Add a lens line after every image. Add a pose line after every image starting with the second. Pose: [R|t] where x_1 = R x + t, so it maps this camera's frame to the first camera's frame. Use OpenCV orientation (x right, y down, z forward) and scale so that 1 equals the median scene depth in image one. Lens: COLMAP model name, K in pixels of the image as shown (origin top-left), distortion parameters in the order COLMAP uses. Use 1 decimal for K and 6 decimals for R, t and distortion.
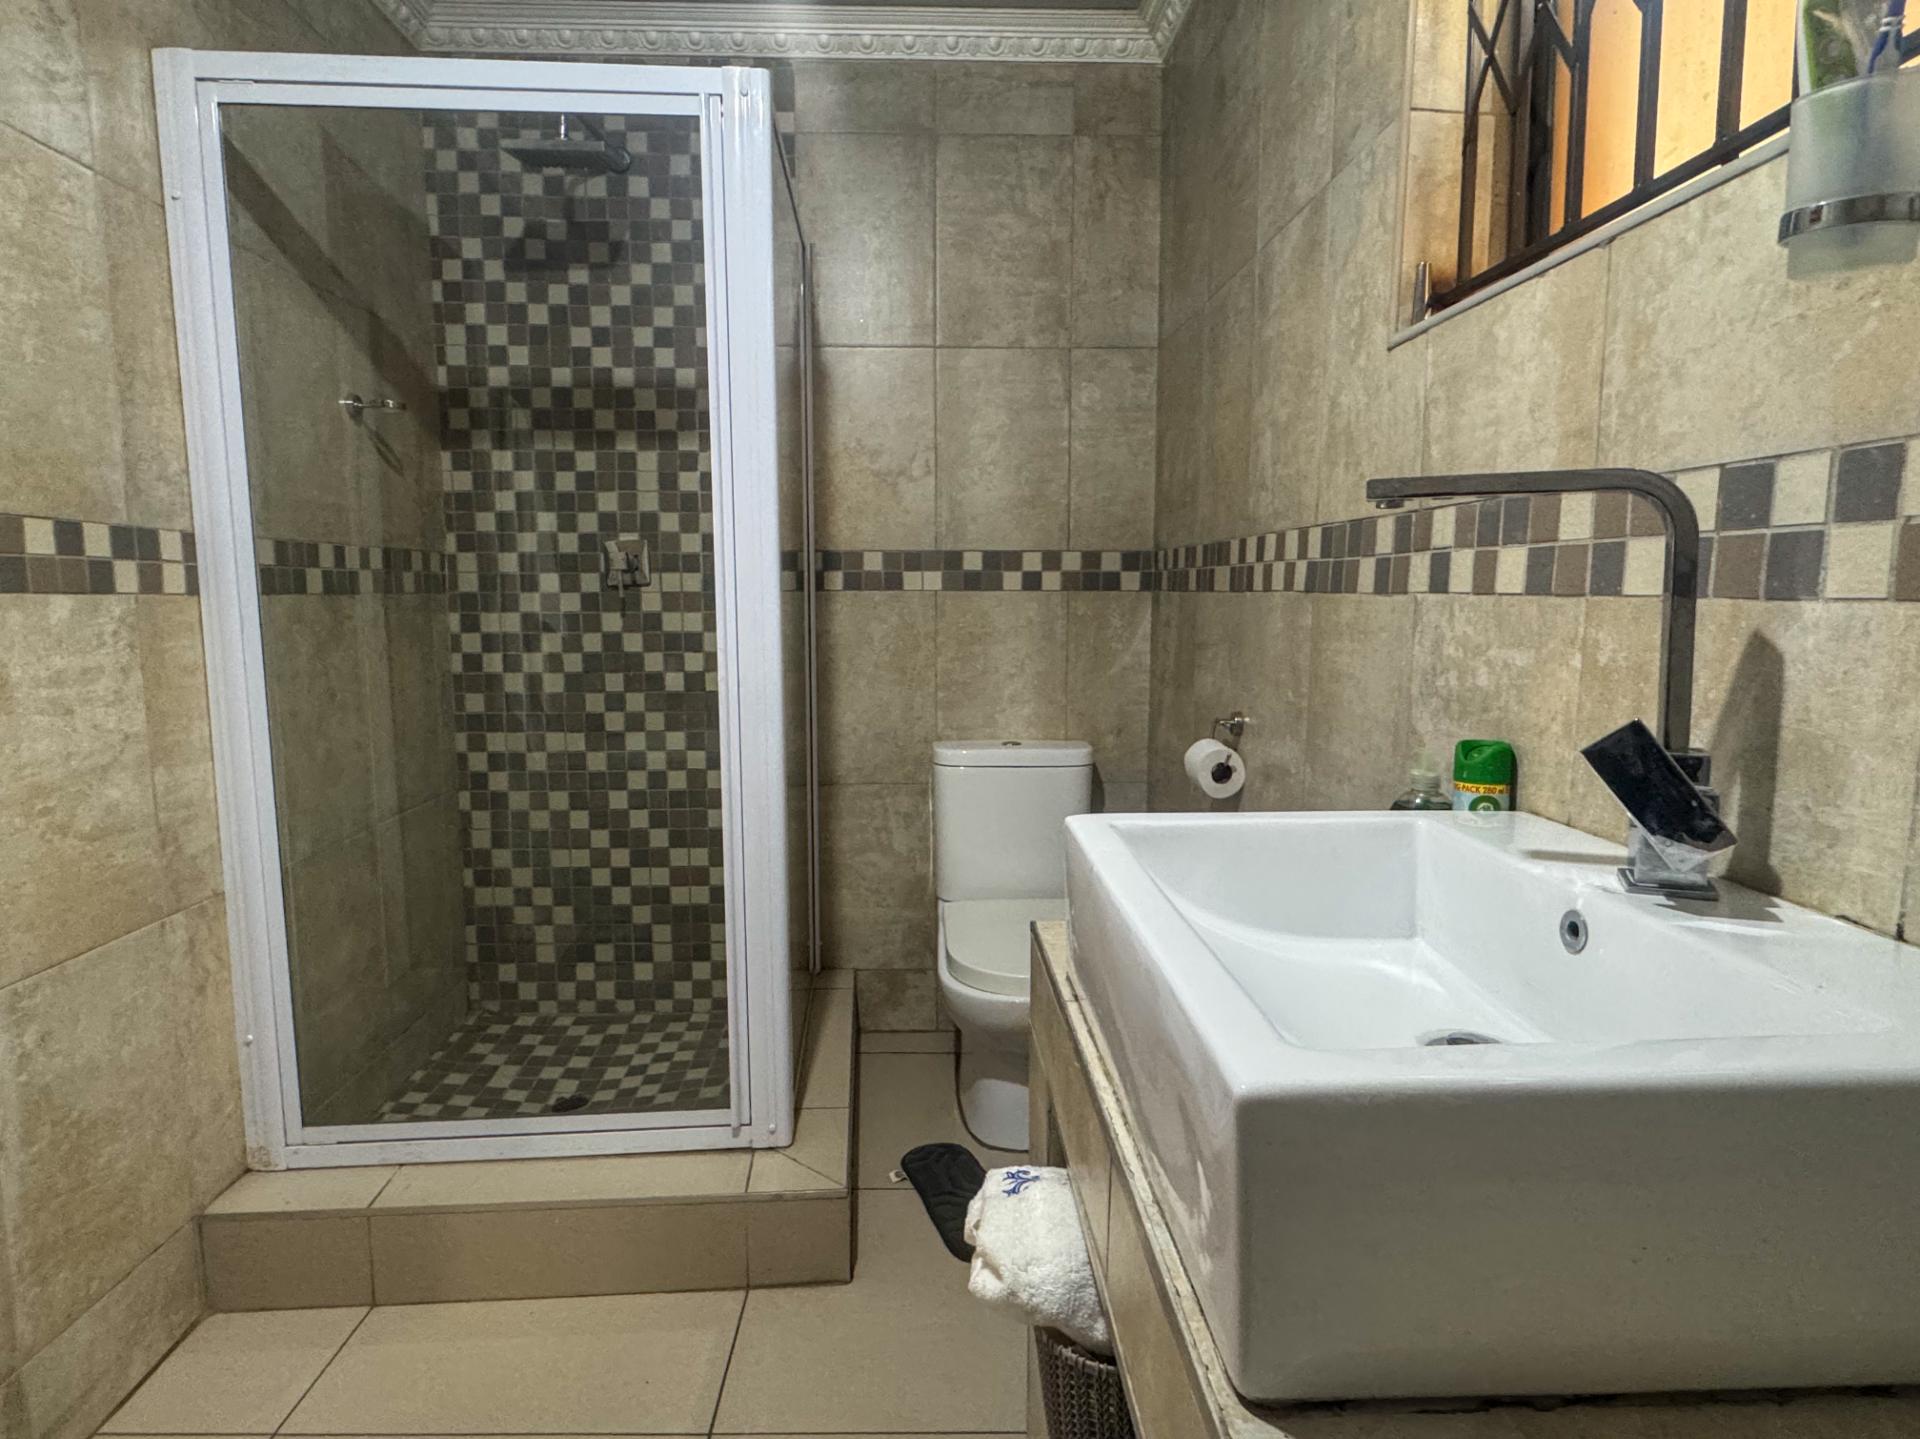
lens RADIAL K [[1065.2, 0, 960.0], [0, 1065.2, 719.5], [0, 0, 1]] dist [-0.000006, 0.000000]
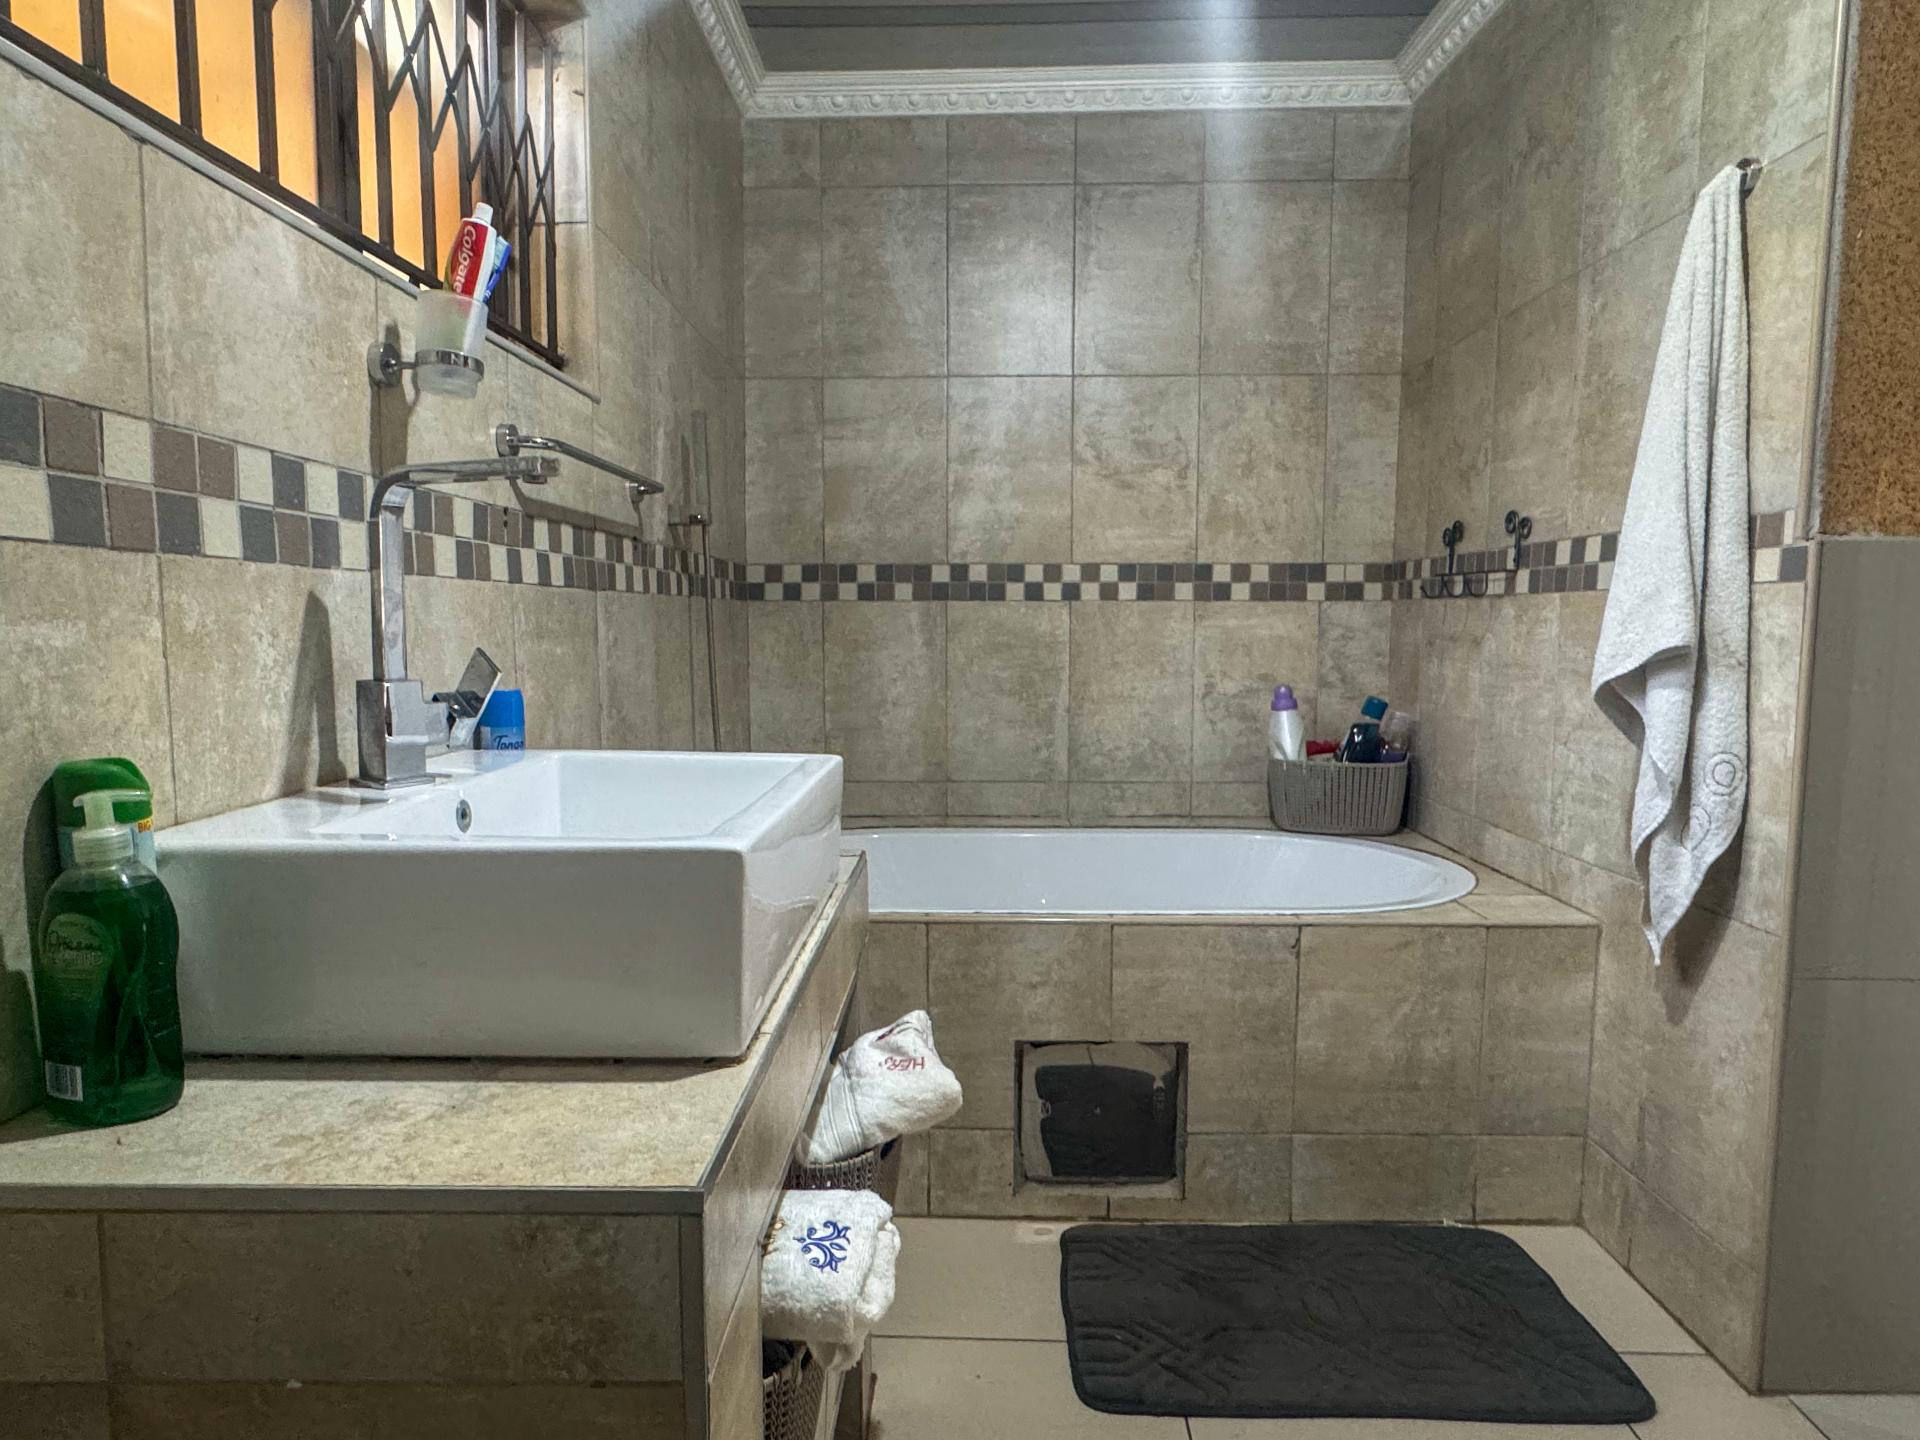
lens RADIAL K [[1125.1, 0, 960.0], [0, 1125.1, 720.0], [0, 0, 1]] dist [-0.005409, -0.000356]
pose [[-0.998046, -0.008787, 0.061863, -0.109017], [0.004245, 0.978241, 0.207426, -0.171877], [-0.062340, 0.207283, -0.976293, 1.900860]]
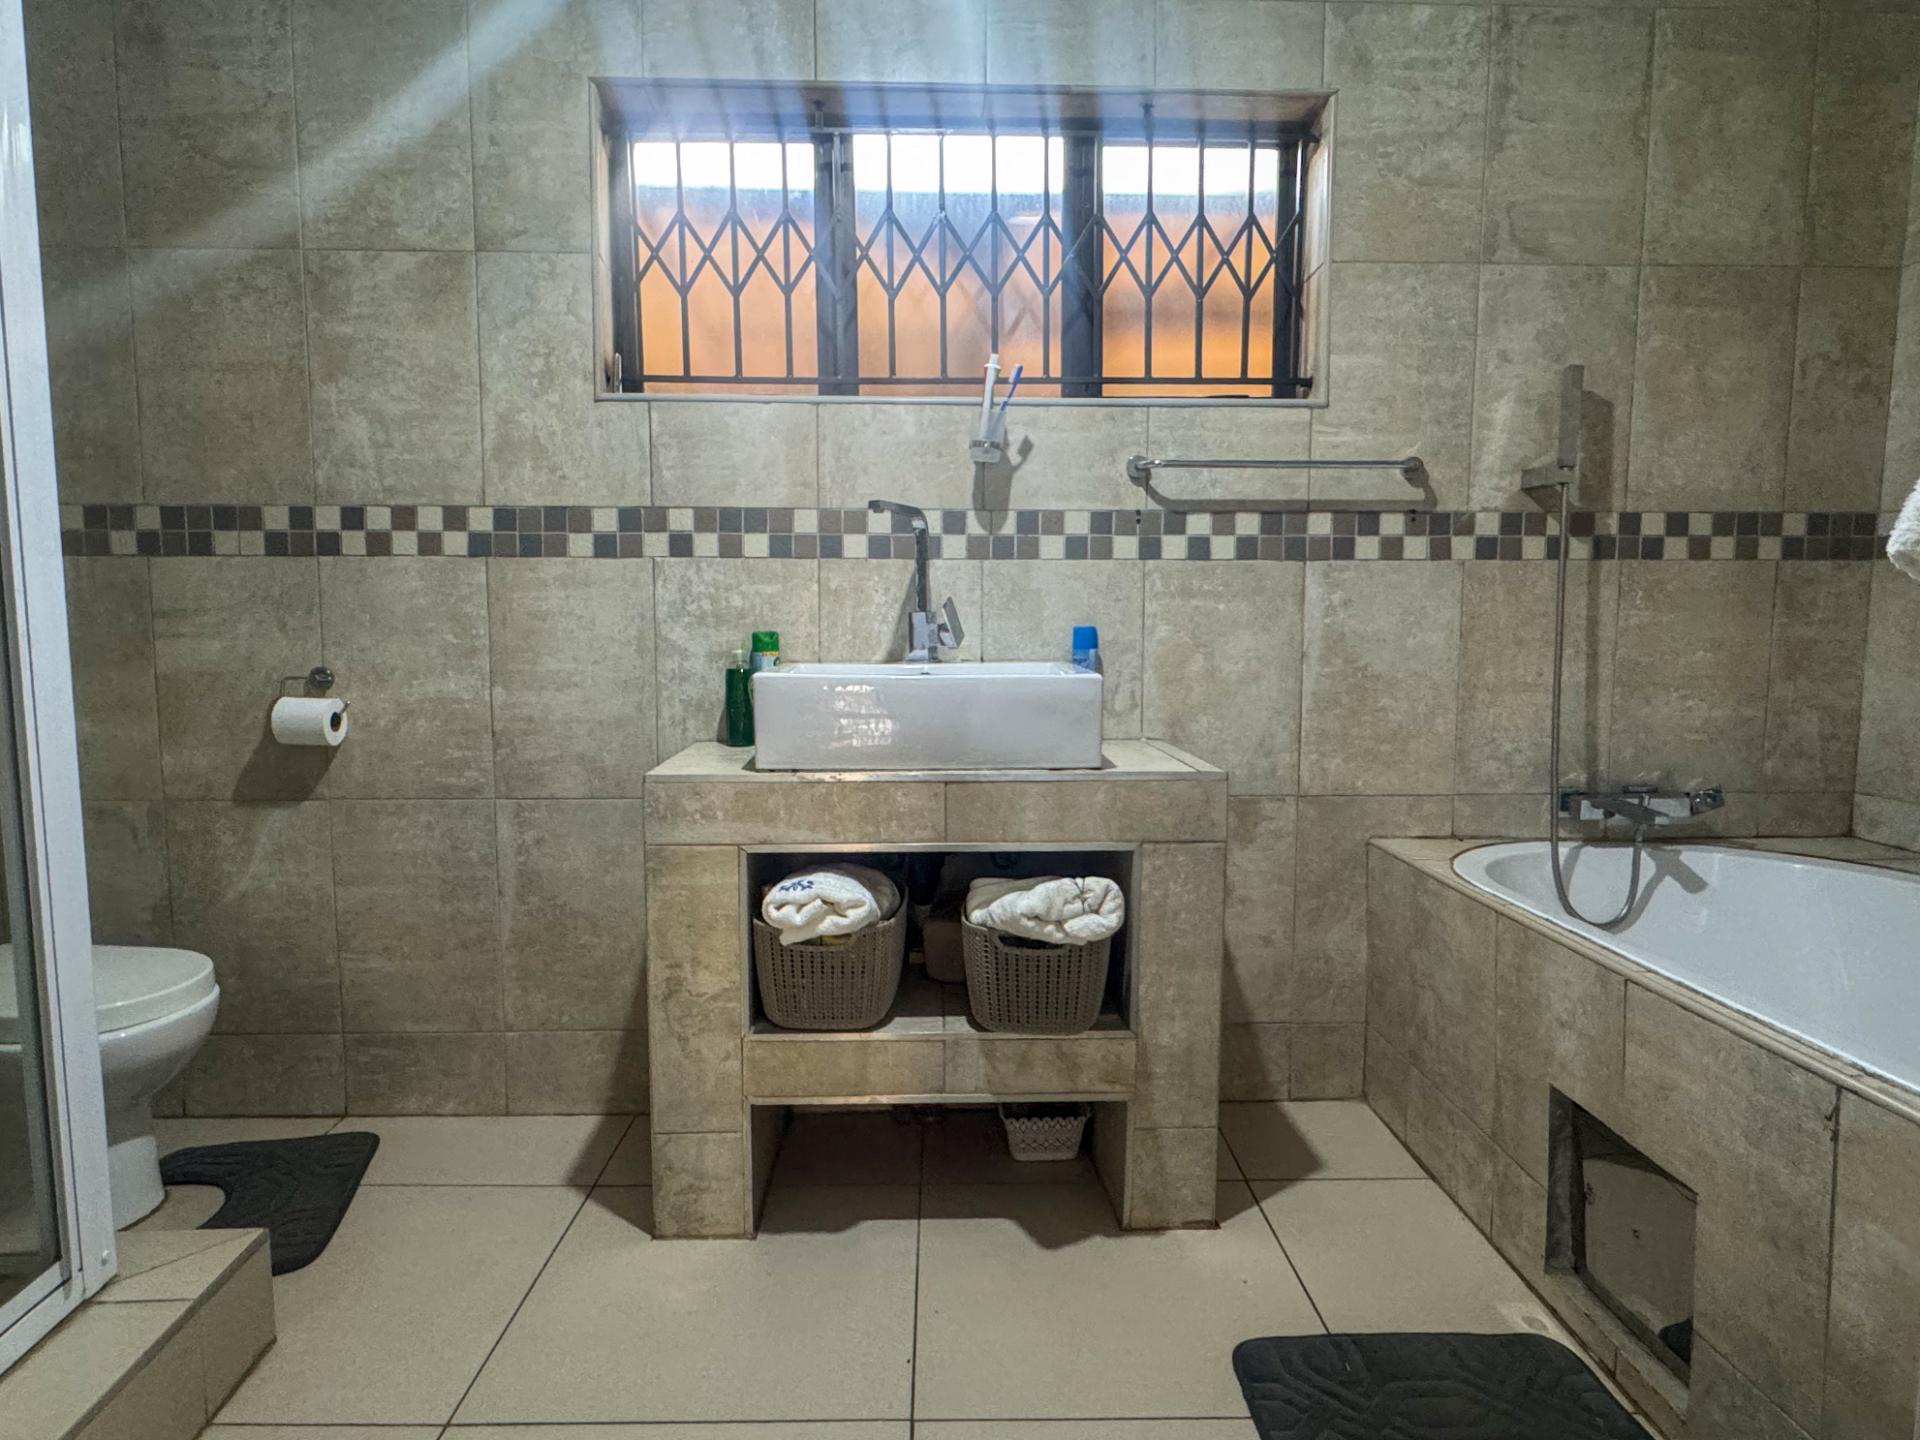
lens RADIAL K [[1109.3, 0, 960.0], [0, 1109.3, 720.0], [0, 0, 1]] dist [0.003642, 0.001177]
pose [[0.001513, -0.095613, 0.995417, -1.809276], [0.120146, 0.988225, 0.094740, 0.036386], [-0.992755, 0.119453, 0.012983, 0.728963]]
